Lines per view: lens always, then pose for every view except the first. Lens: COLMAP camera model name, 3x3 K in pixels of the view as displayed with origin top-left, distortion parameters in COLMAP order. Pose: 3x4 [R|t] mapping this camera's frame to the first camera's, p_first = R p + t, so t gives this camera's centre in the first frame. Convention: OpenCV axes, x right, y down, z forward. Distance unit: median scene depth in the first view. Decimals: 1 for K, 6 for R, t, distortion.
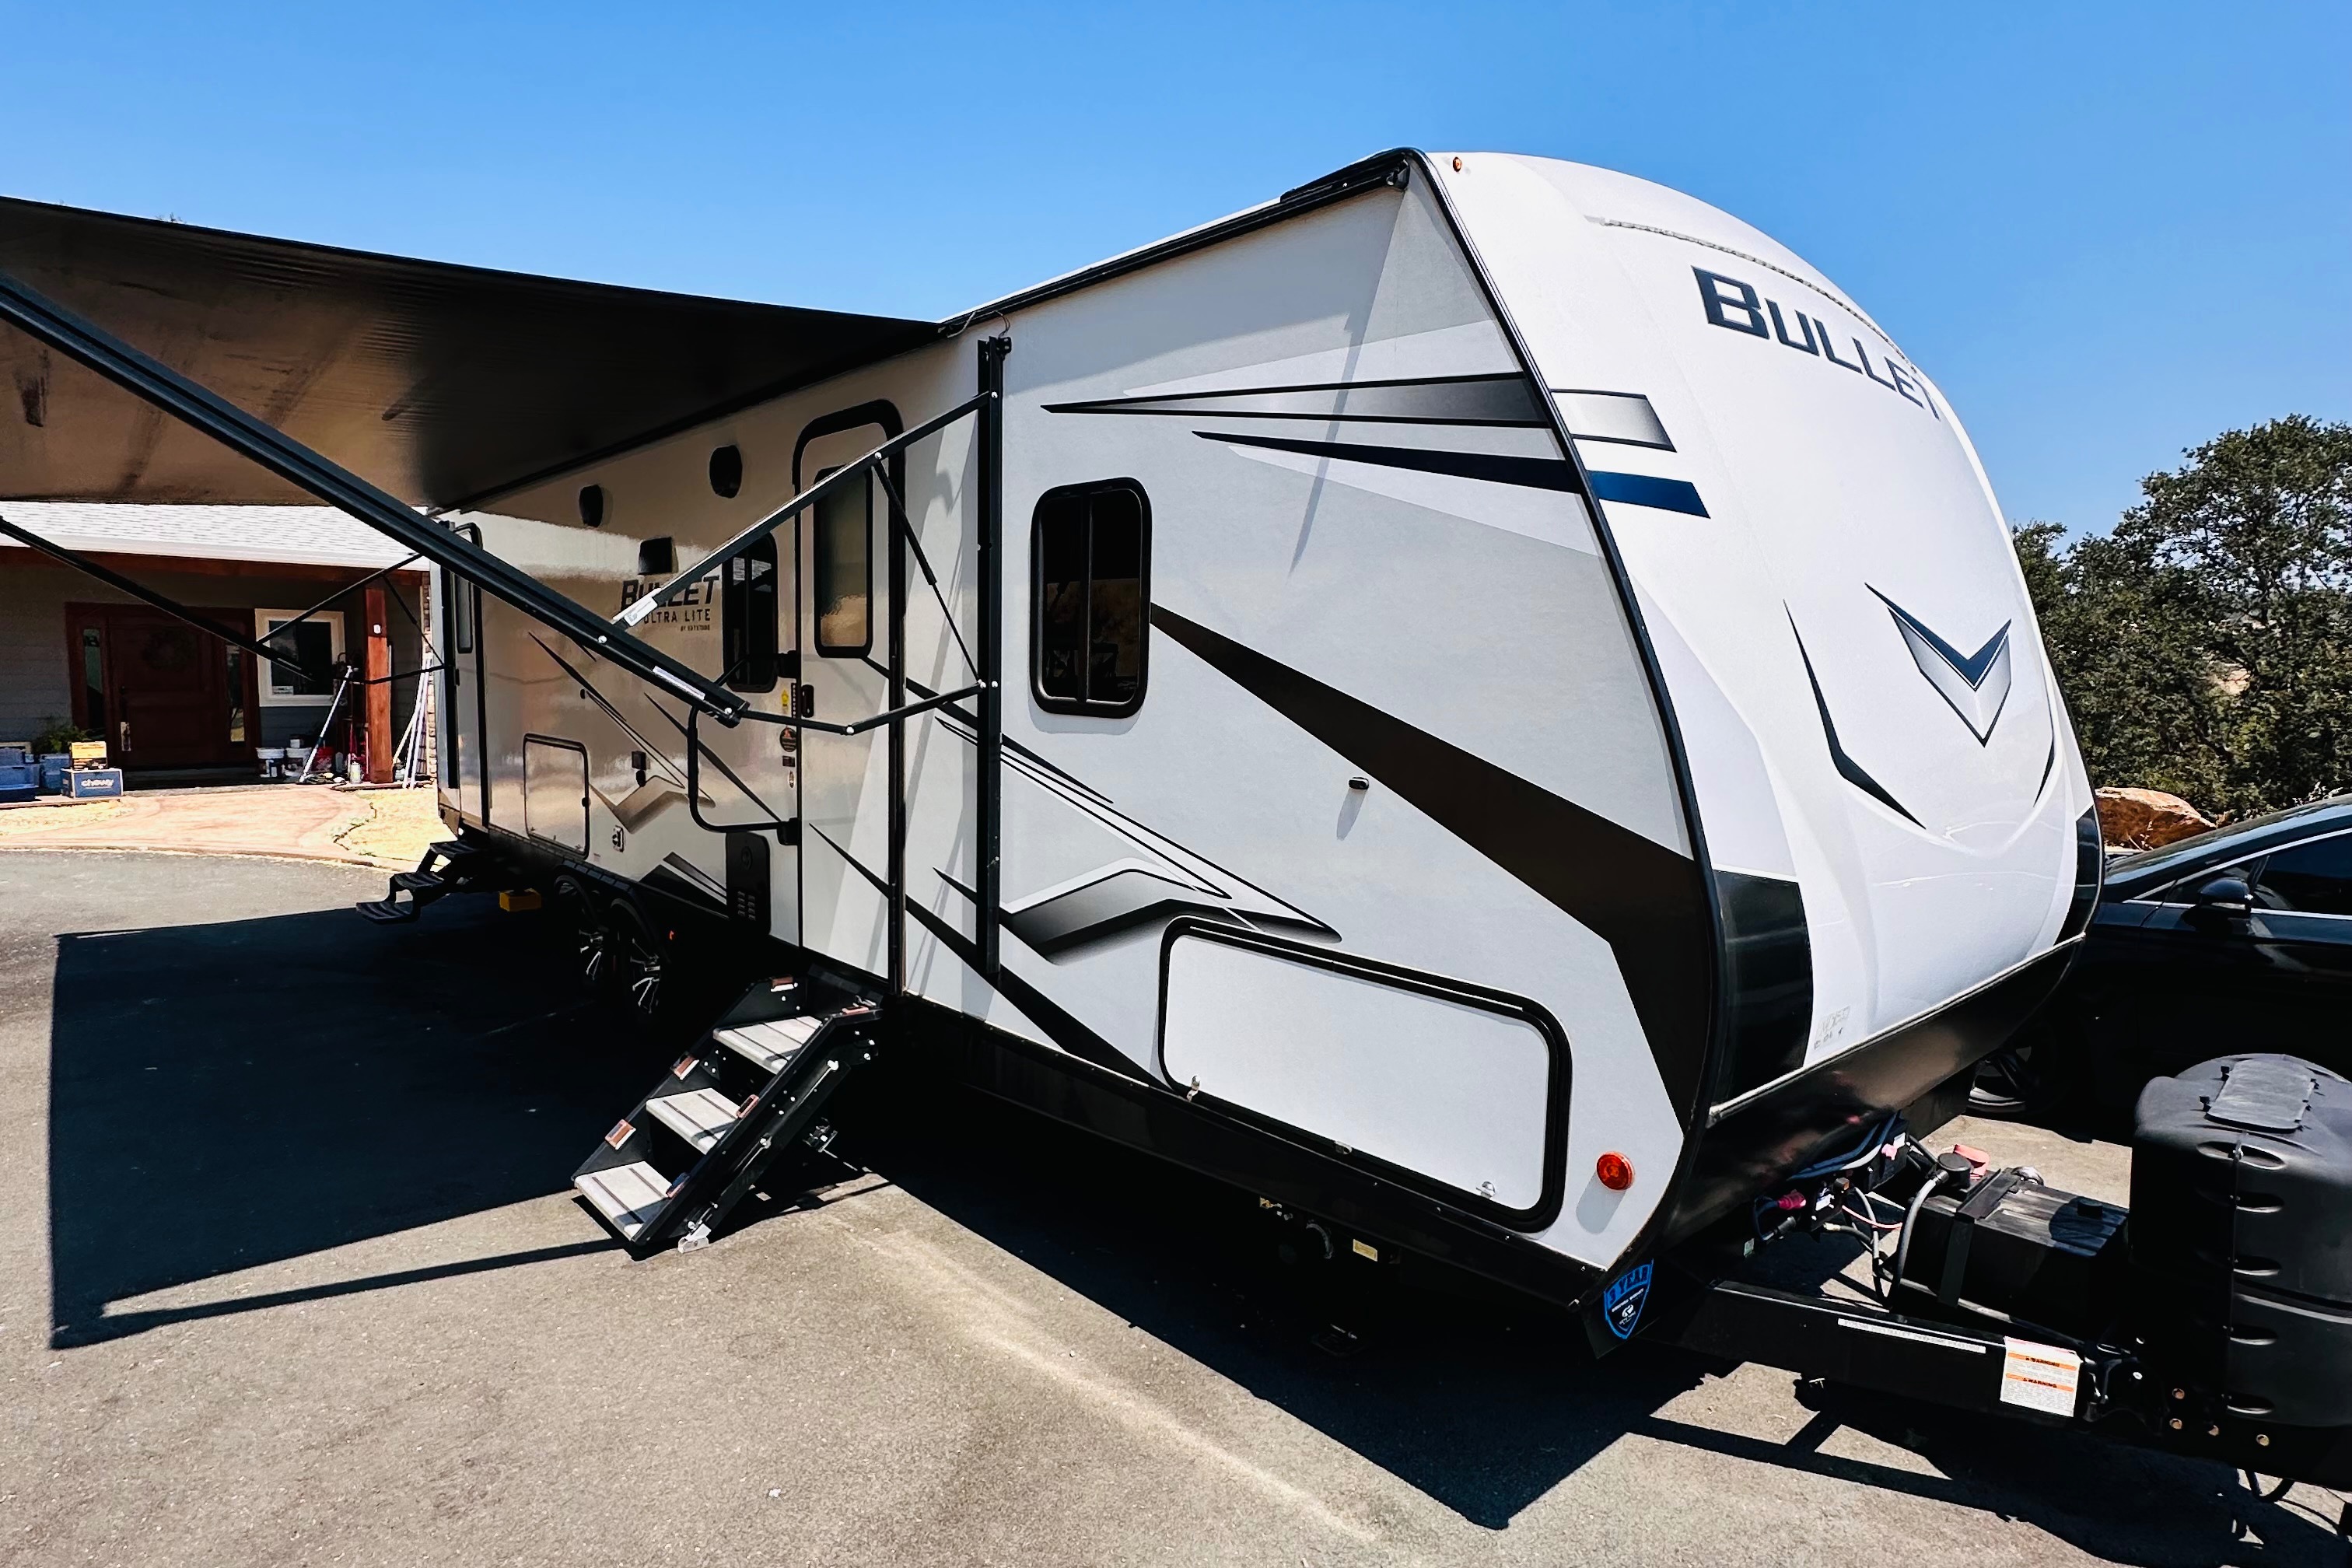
lens RADIAL K [[1260.5, 0, 1176.0], [0, 1260.5, 784.0], [0, 0, 1]] dist [-0.005442, 0.001085]
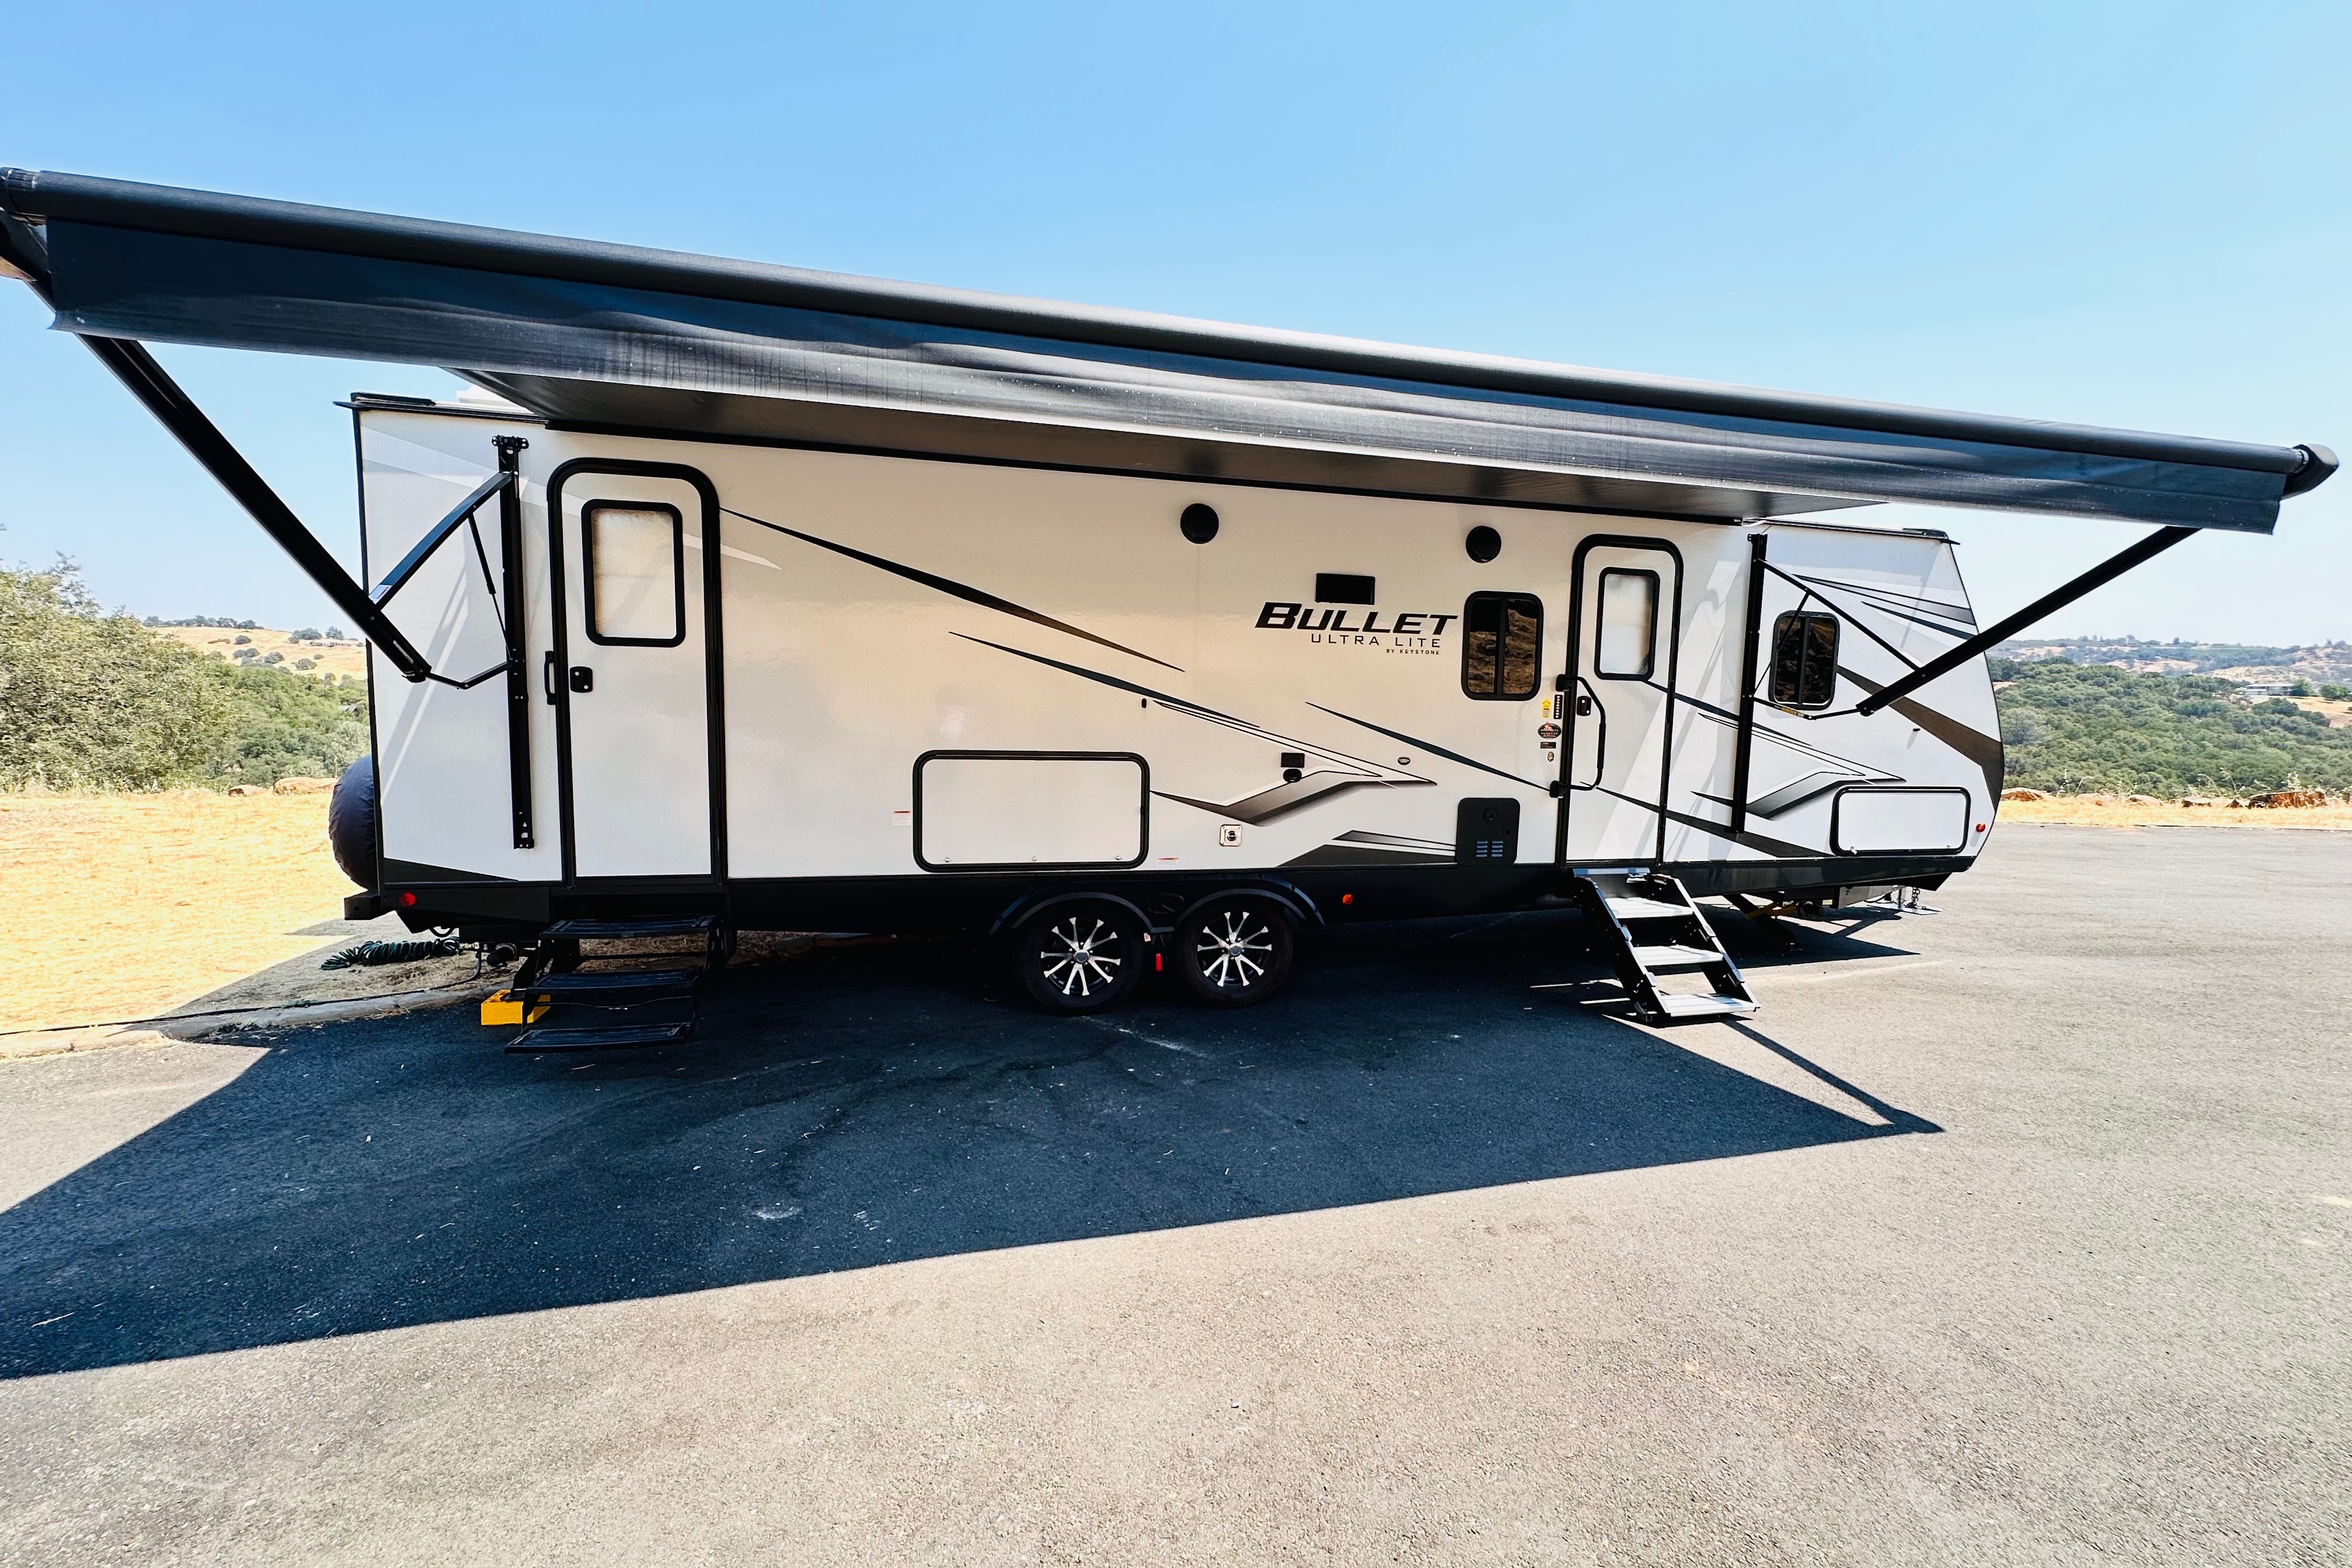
lens RADIAL K [[987.7, 0, 1176.0], [0, 987.7, 784.0], [0, 0, 1]] dist [0.016347, 0.000015]
pose [[0.447982, -0.088542, 0.889647, -2.189759], [0.060999, 0.995792, 0.068390, -0.111724], [-0.891959, 0.023631, 0.451498, 1.168895]]
